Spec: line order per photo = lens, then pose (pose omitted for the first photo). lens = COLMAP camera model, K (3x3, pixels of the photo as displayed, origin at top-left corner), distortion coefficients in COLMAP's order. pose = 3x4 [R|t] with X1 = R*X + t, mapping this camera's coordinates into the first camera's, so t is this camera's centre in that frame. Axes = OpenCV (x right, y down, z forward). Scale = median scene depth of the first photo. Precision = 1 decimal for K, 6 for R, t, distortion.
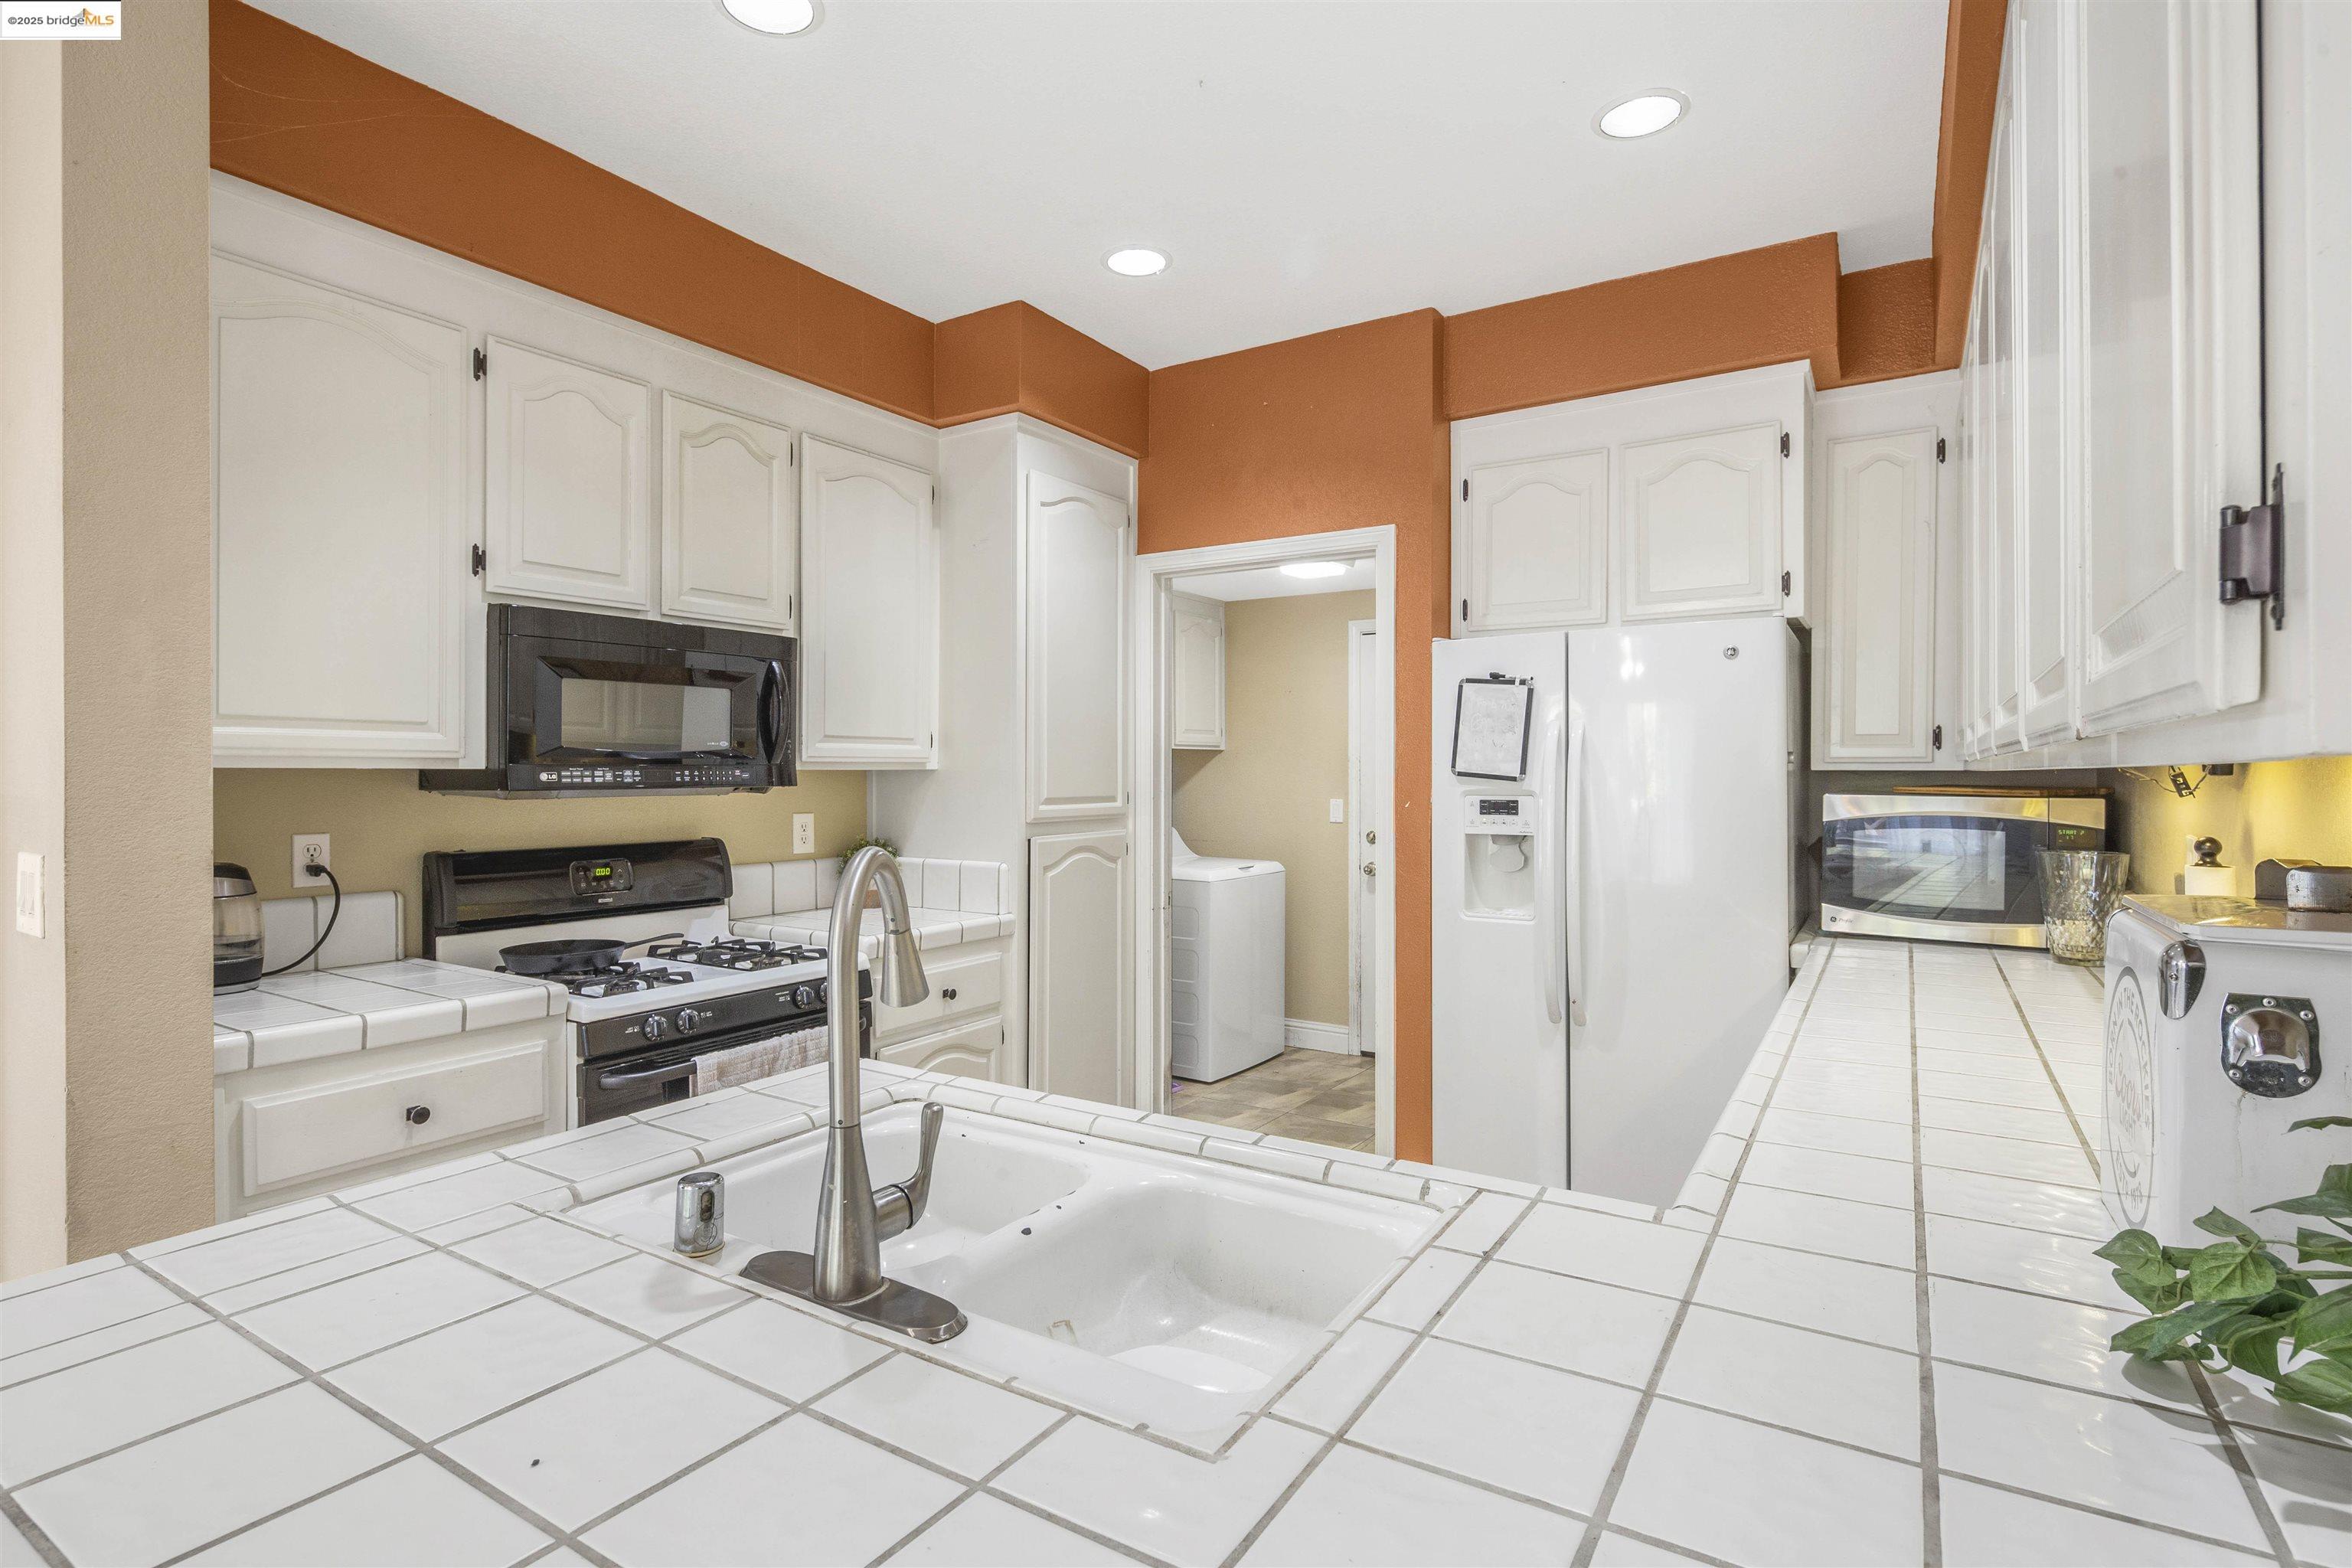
lens RADIAL K [[1137.5, 0, 1179.8], [0, 1137.5, 772.1], [0, 0, 1]] dist [0.008021, -0.005573]
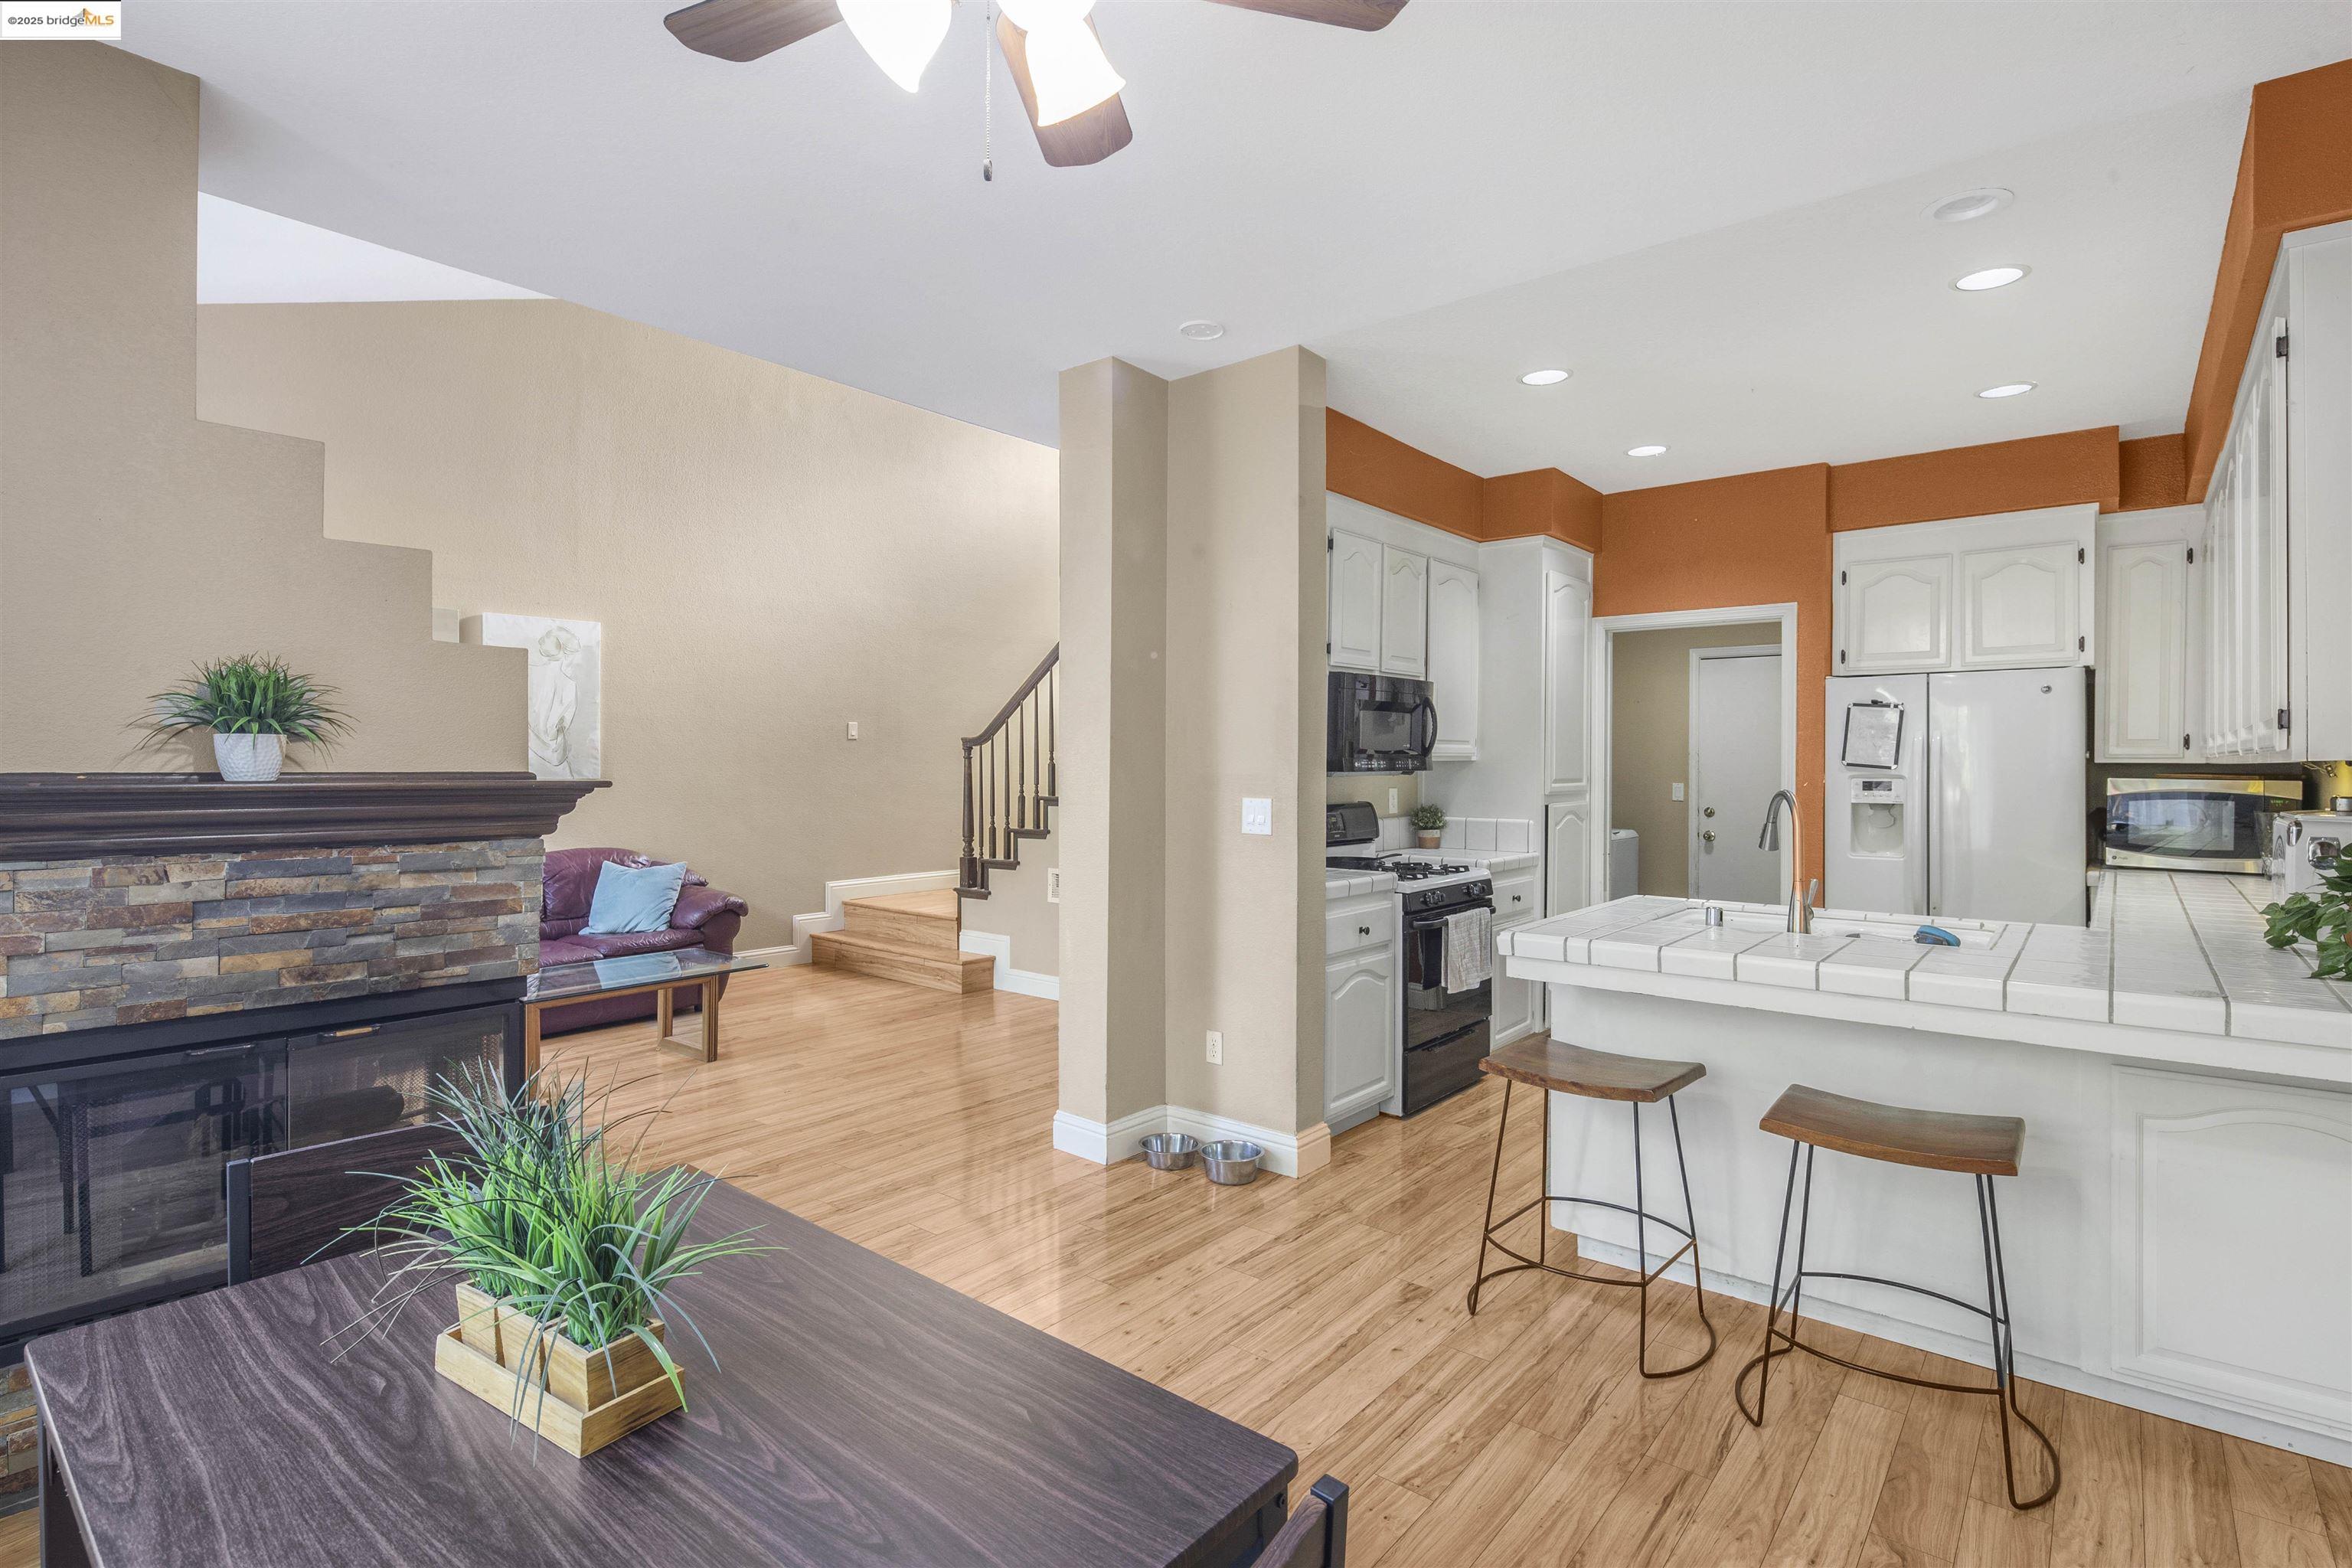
lens RADIAL K [[1137.5, 0, 1176.7], [0, 1137.5, 763.2], [0, 0, 1]] dist [0.008021, -0.005573]
pose [[0.992166, 0.003088, -0.124887, -0.491532], [-0.002974, 0.999995, 0.001102, 0.000845], [0.124890, -0.000722, 0.992170, -0.691388]]
